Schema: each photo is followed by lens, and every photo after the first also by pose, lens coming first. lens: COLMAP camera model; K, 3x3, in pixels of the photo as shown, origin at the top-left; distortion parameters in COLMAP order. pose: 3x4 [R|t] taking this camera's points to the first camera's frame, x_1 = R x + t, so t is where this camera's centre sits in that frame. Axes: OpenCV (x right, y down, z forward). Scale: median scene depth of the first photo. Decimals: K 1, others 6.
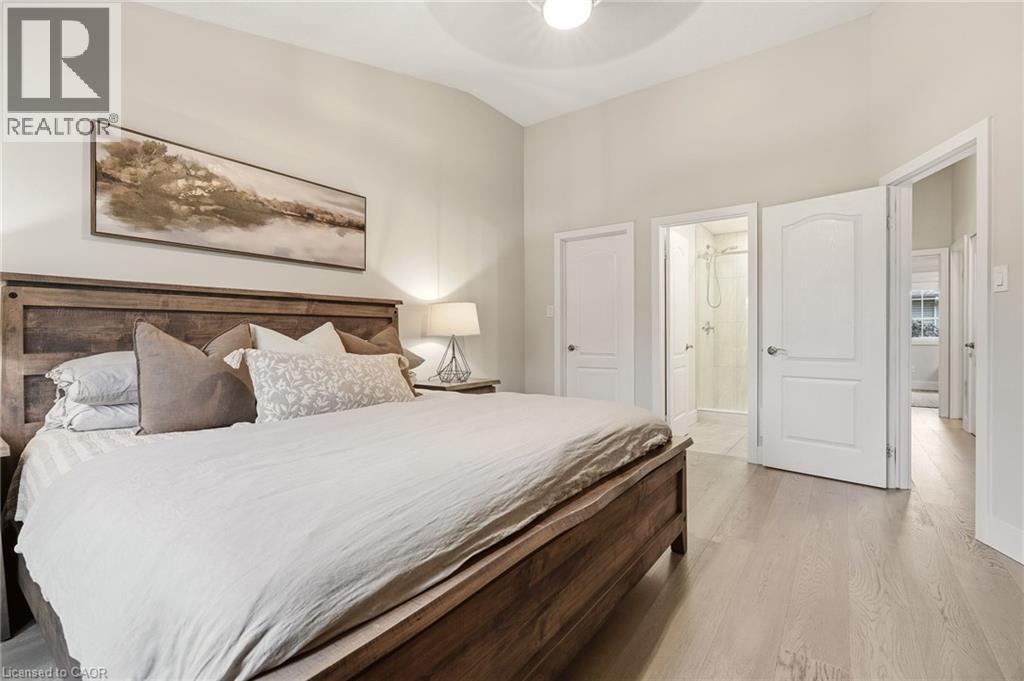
lens RADIAL K [[458.3, 0, 503.8], [0, 458.3, 338.1], [0, 0, 1]] dist [-0.009649, 0.004293]
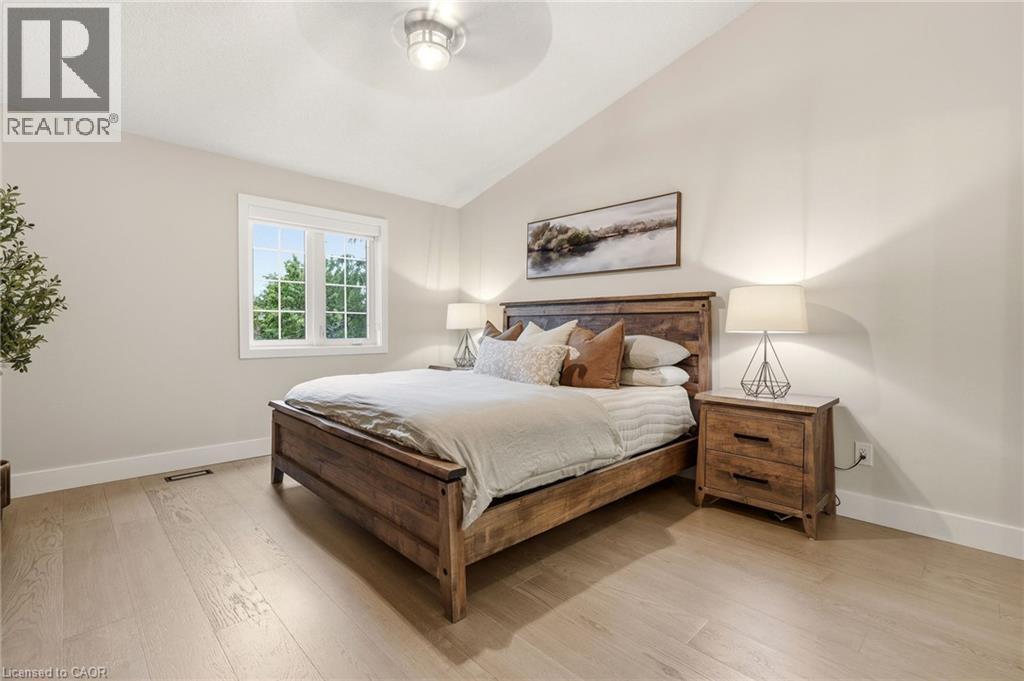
lens RADIAL K [[458.3, 0, 516.4], [0, 458.3, 341.3], [0, 0, 1]] dist [-0.009649, 0.004293]
pose [[-0.147014, 0.029431, -0.988697, 0.970069], [-0.013735, 0.999400, 0.031792, -0.012877], [0.989039, 0.018254, -0.146521, 1.056486]]
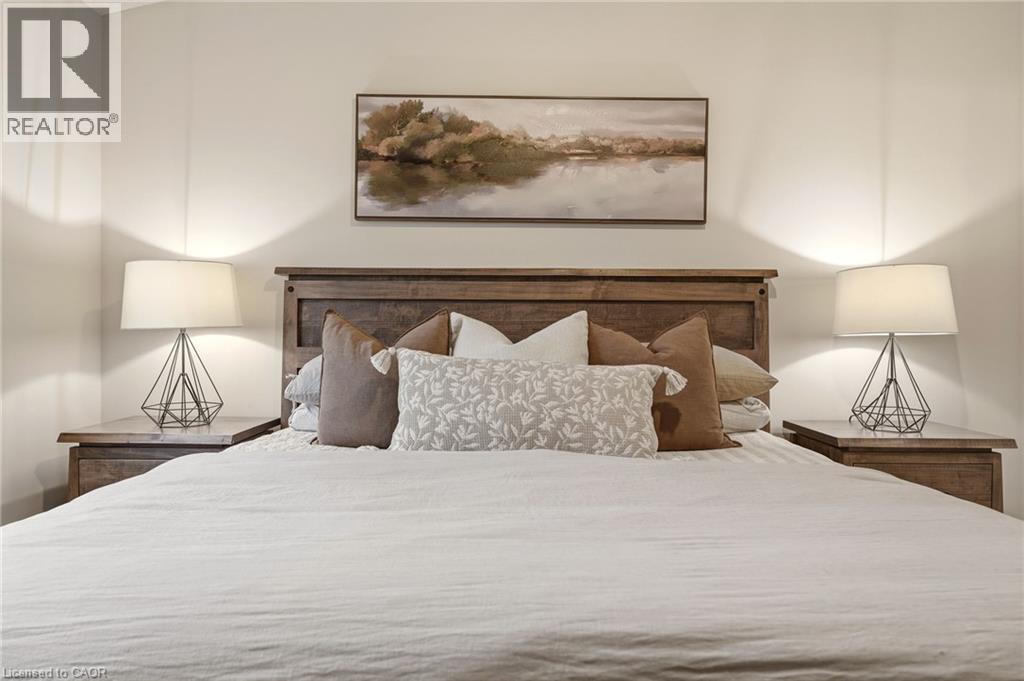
lens RADIAL K [[658.1, 0, 513.6], [0, 658.1, 341.7], [0, 0, 1]] dist [0.003611, -0.000829]
pose [[0.602486, 0.020792, -0.797858, 0.302926], [-0.014634, 0.999780, 0.015003, -0.004128], [0.797995, 0.002637, 0.602658, 0.380784]]
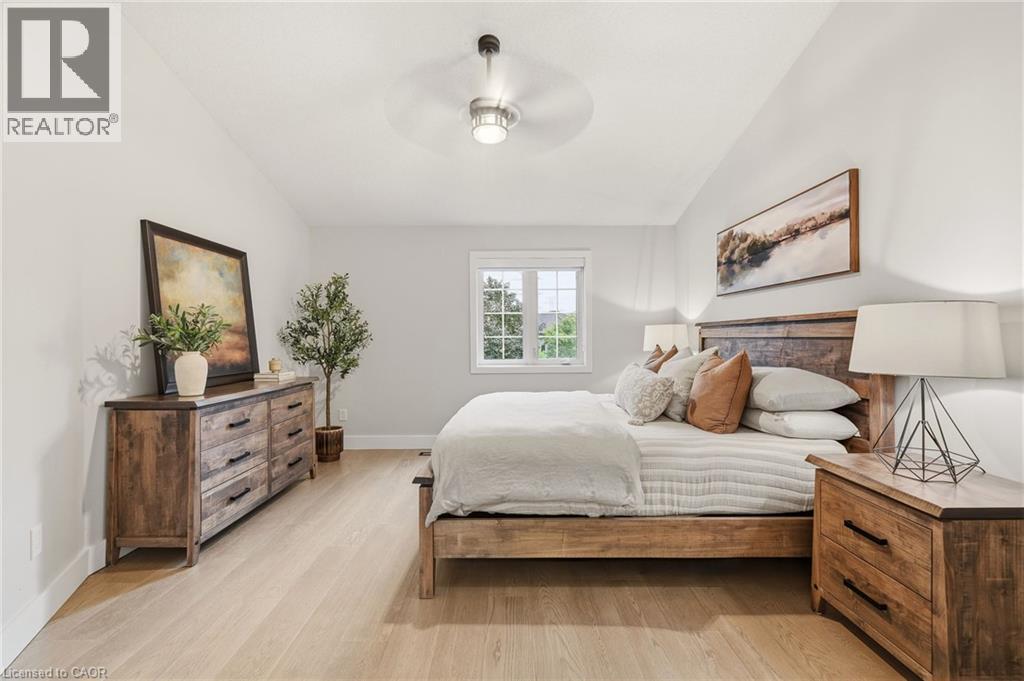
lens RADIAL K [[458.3, 0, 517.0], [0, 458.3, 340.4], [0, 0, 1]] dist [-0.009649, 0.004293]
pose [[-0.787865, 0.010403, -0.615760, 0.717966], [0.001375, 0.999885, 0.015133, -0.068993], [0.615846, 0.011076, -0.787788, 1.632961]]
